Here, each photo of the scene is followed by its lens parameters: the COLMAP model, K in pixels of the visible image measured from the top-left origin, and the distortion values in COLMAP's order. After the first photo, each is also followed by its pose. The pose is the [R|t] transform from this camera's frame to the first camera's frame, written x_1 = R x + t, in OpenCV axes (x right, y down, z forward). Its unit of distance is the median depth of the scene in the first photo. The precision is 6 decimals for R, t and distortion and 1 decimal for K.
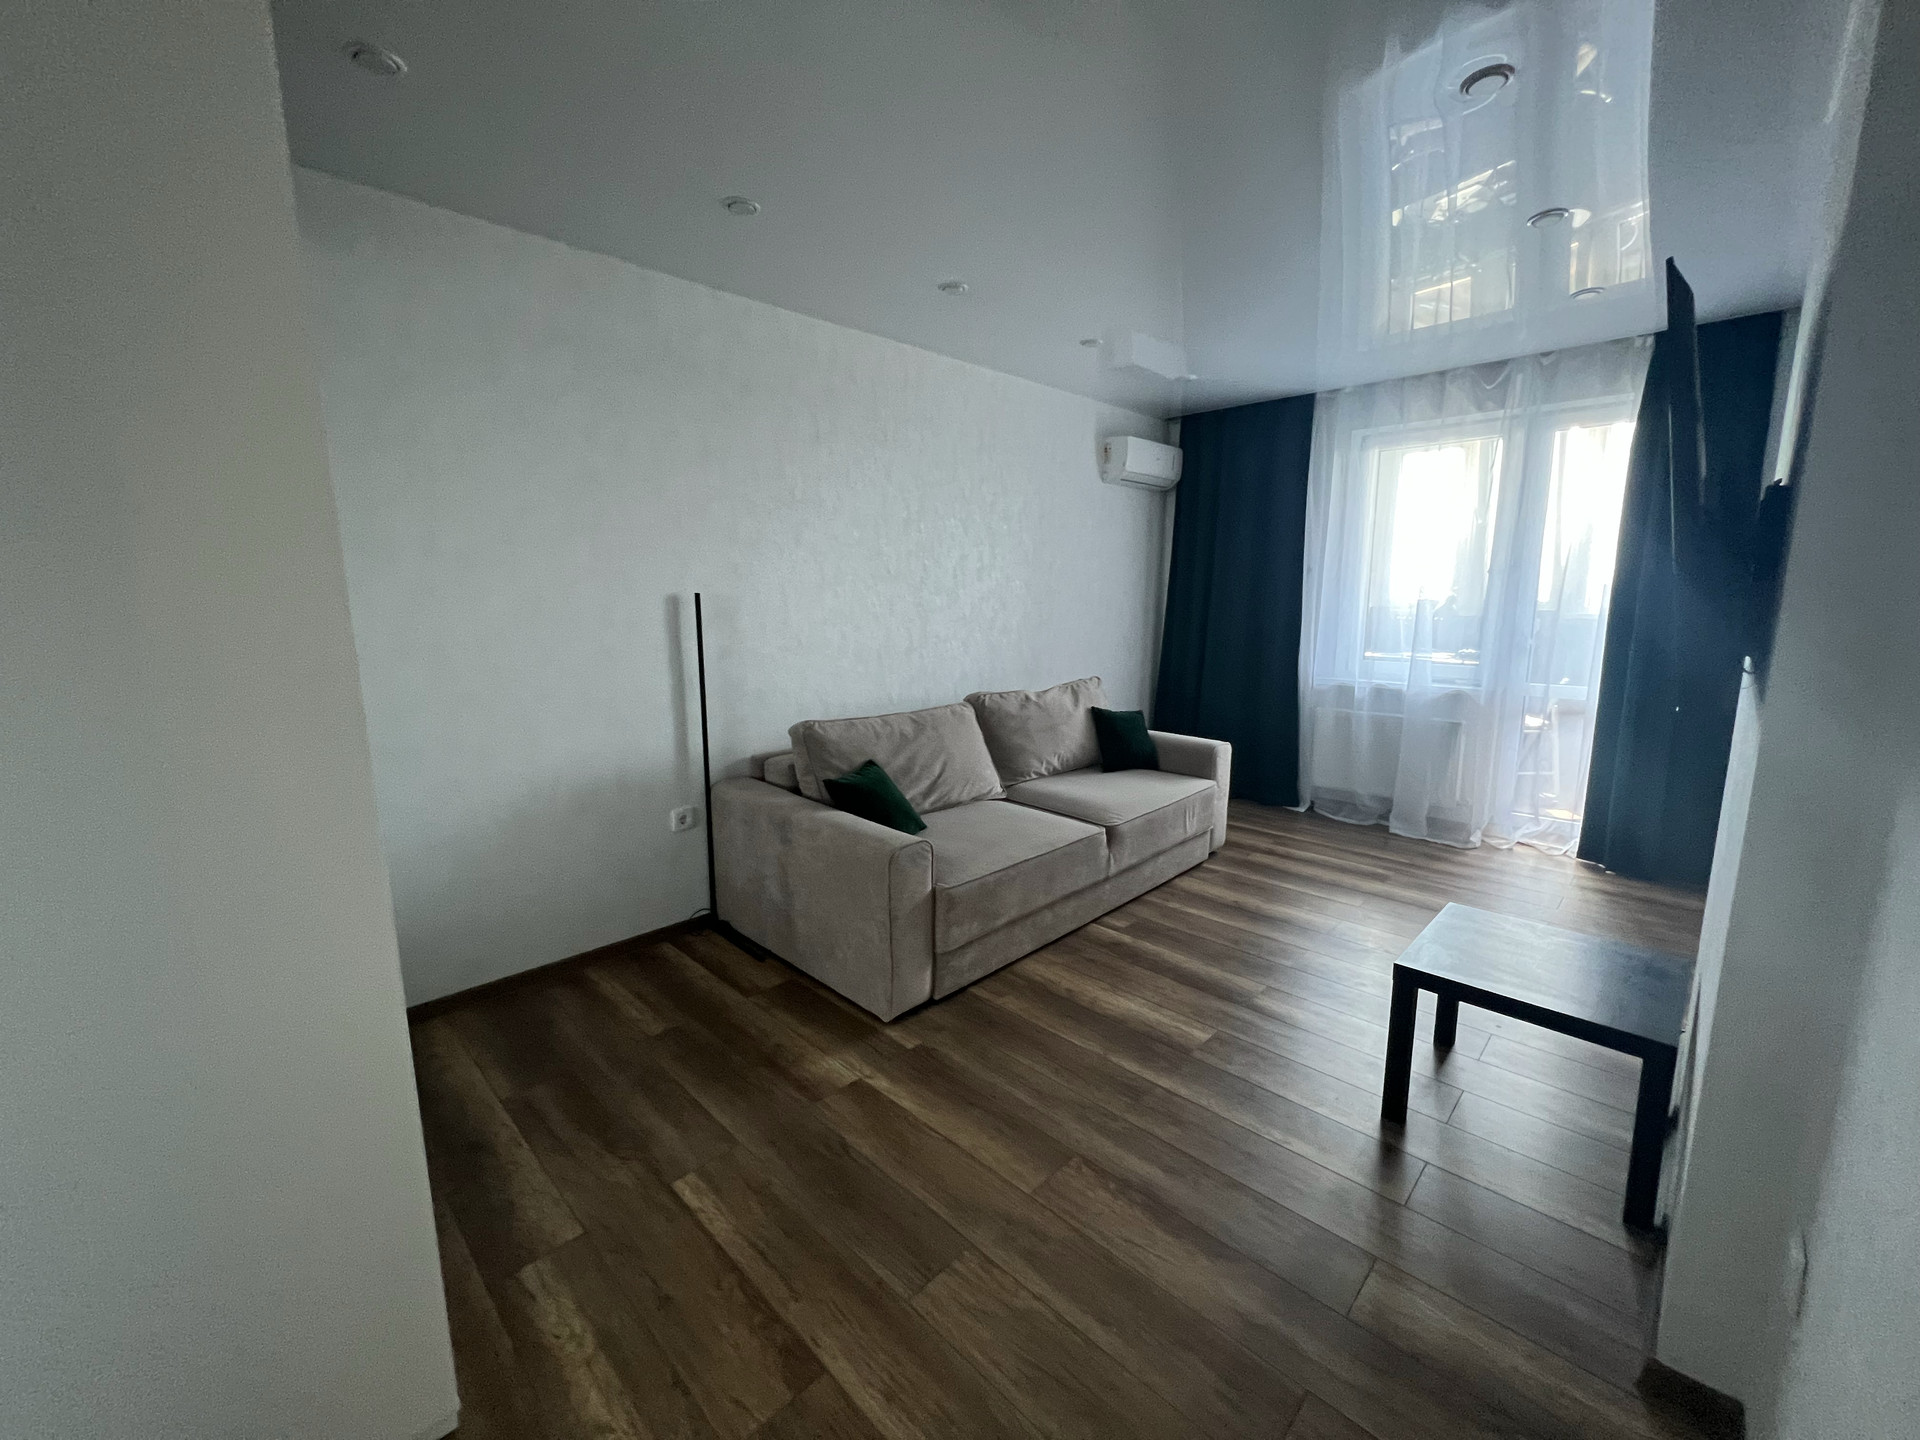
lens RADIAL K [[766.7, 0, 961.7], [0, 766.7, 716.8], [0, 0, 1]] dist [-0.001077, 0.000185]
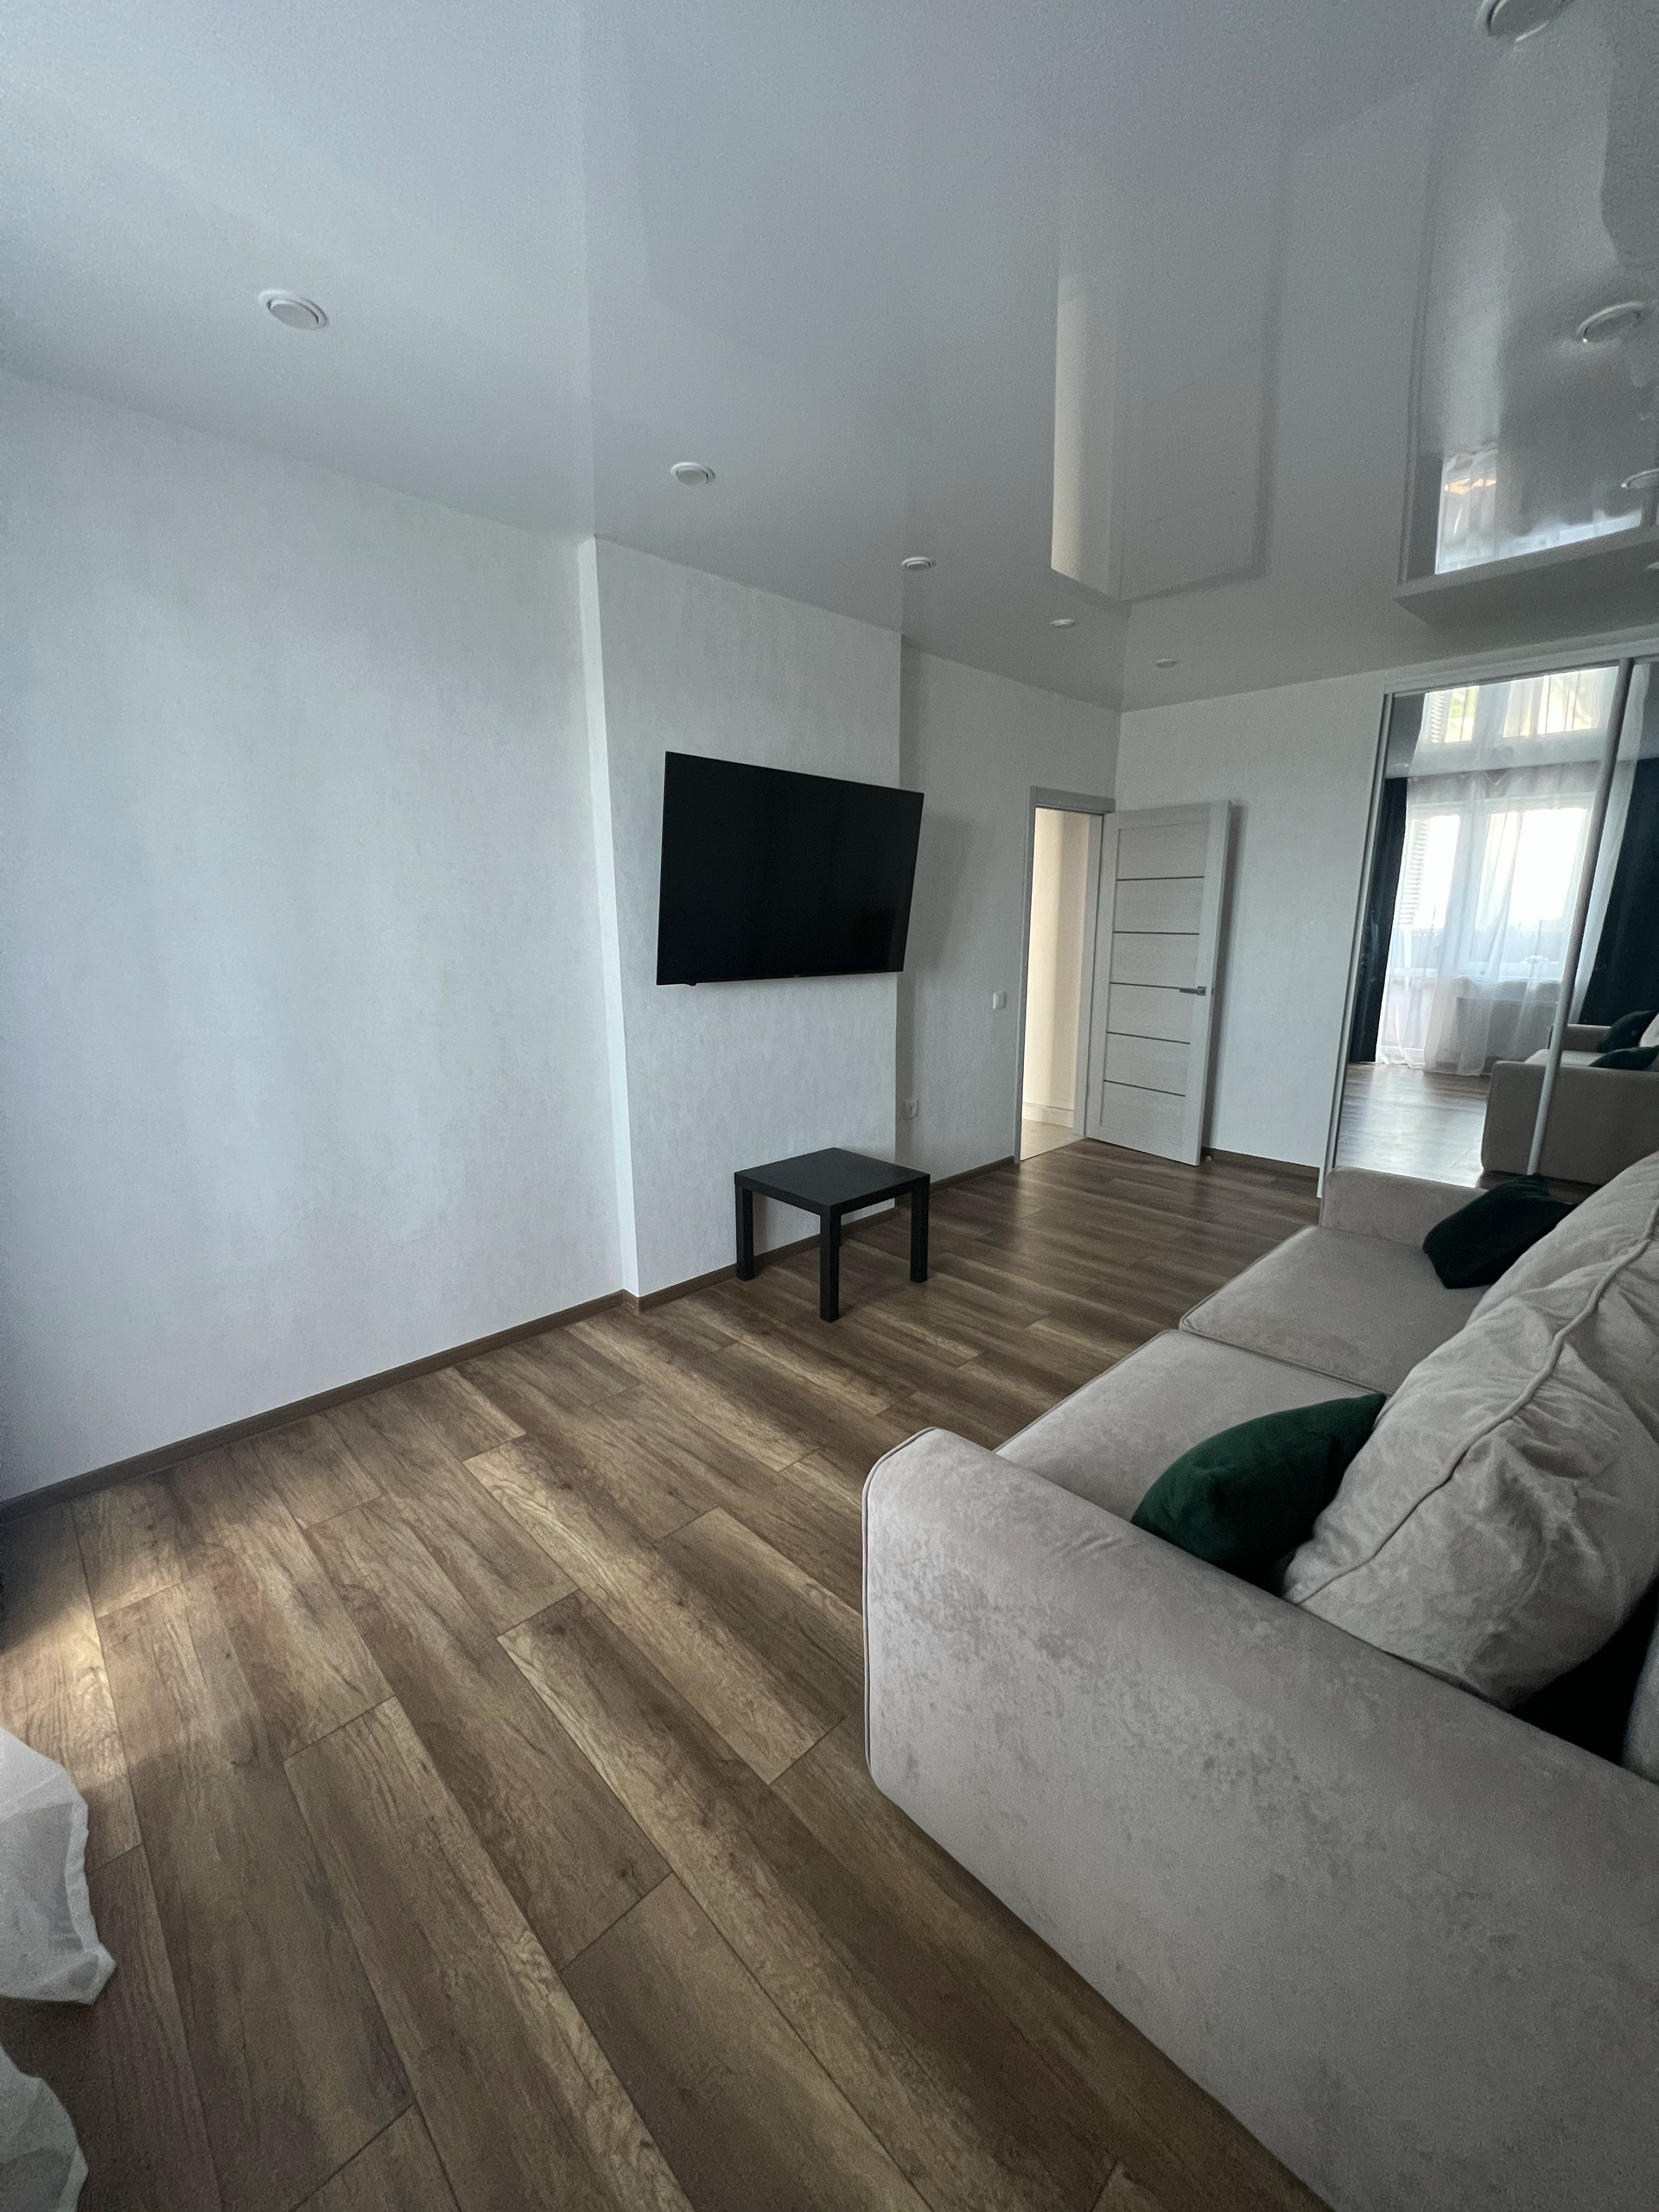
lens RADIAL K [[883.3, 0, 829.5], [0, 883.3, 1106.0], [0, 0, 1]] dist [-0.001077, 0.000185]
pose [[-0.999818, 0.008937, 0.016881, 0.446449], [0.014672, 0.925192, 0.379216, -0.275939], [-0.012229, 0.379394, -0.925154, 1.564658]]
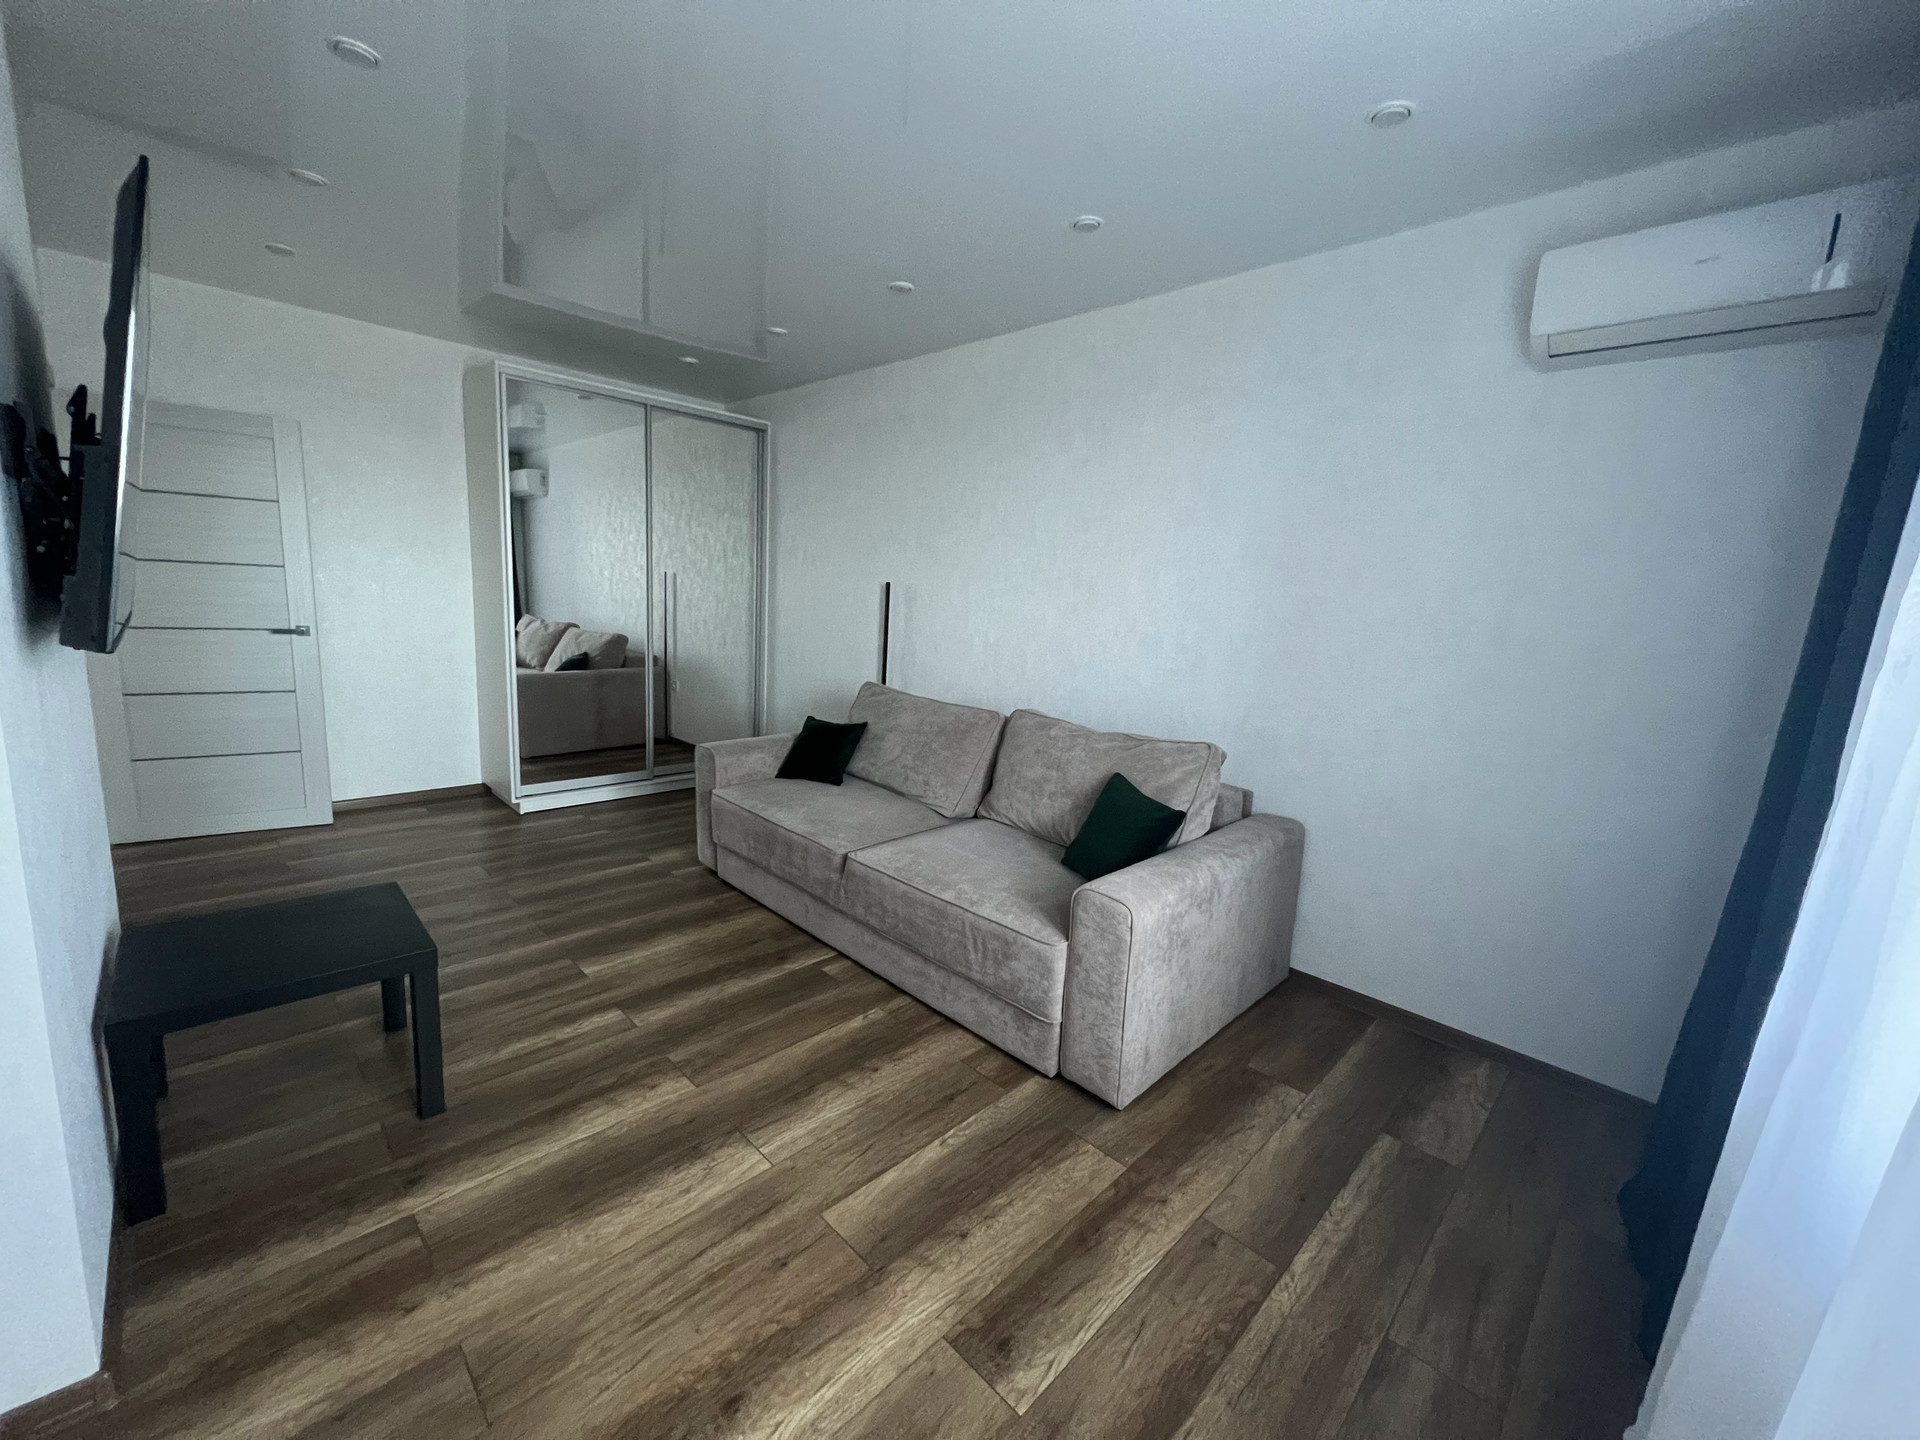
lens RADIAL K [[766.7, 0, 961.7], [0, 766.7, 716.8], [0, 0, 1]] dist [-0.001077, 0.000185]
pose [[0.000804, 0.169376, -0.985551, 0.998639], [-0.222241, 0.960935, 0.164965, -0.167631], [0.974991, 0.218898, 0.038415, 1.056641]]
